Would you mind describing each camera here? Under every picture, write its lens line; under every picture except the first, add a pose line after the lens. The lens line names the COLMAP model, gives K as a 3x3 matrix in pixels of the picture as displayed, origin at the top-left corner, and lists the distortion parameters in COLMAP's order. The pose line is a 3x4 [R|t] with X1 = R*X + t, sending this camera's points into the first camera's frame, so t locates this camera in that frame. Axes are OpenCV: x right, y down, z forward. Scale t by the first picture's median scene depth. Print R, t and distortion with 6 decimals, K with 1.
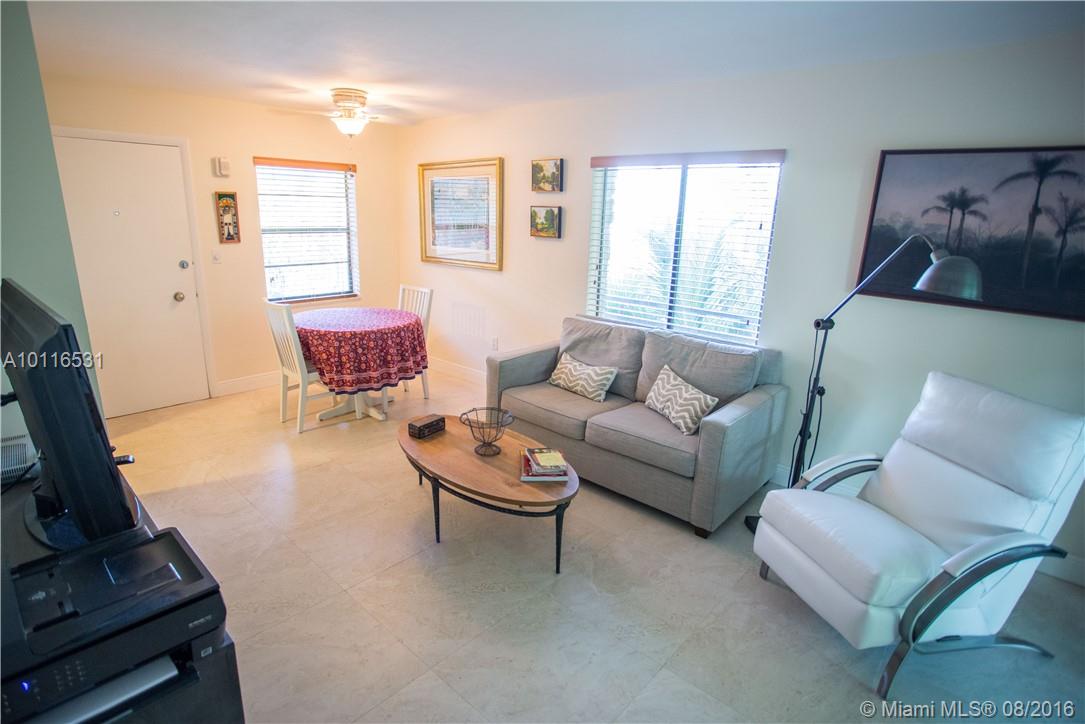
lens RADIAL K [[568.6, 0, 540.5], [0, 568.6, 376.8], [0, 0, 1]] dist [-0.000278, 0.000075]
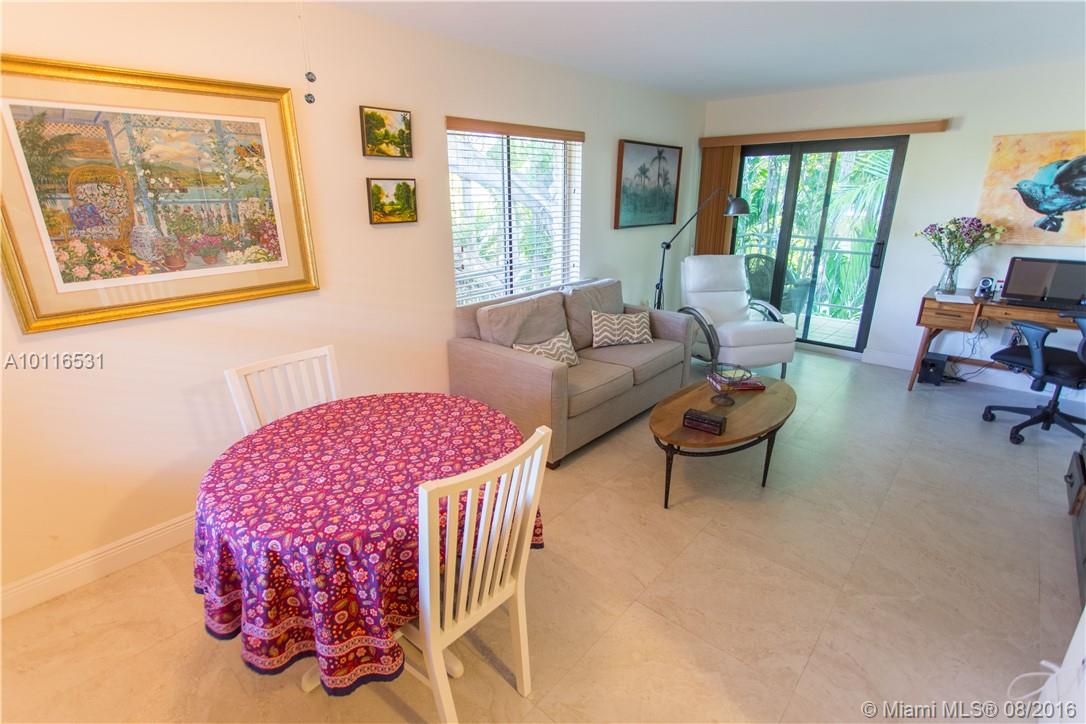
lens RADIAL K [[530.6, 0, 543.0], [0, 530.6, 362.0], [0, 0, 1]] dist [0.050471, 0.000063]
pose [[-0.032047, -0.351788, 0.935531, -0.712734], [0.279055, 0.895640, 0.346347, -0.279394], [-0.959740, 0.272164, 0.069466, 0.852018]]
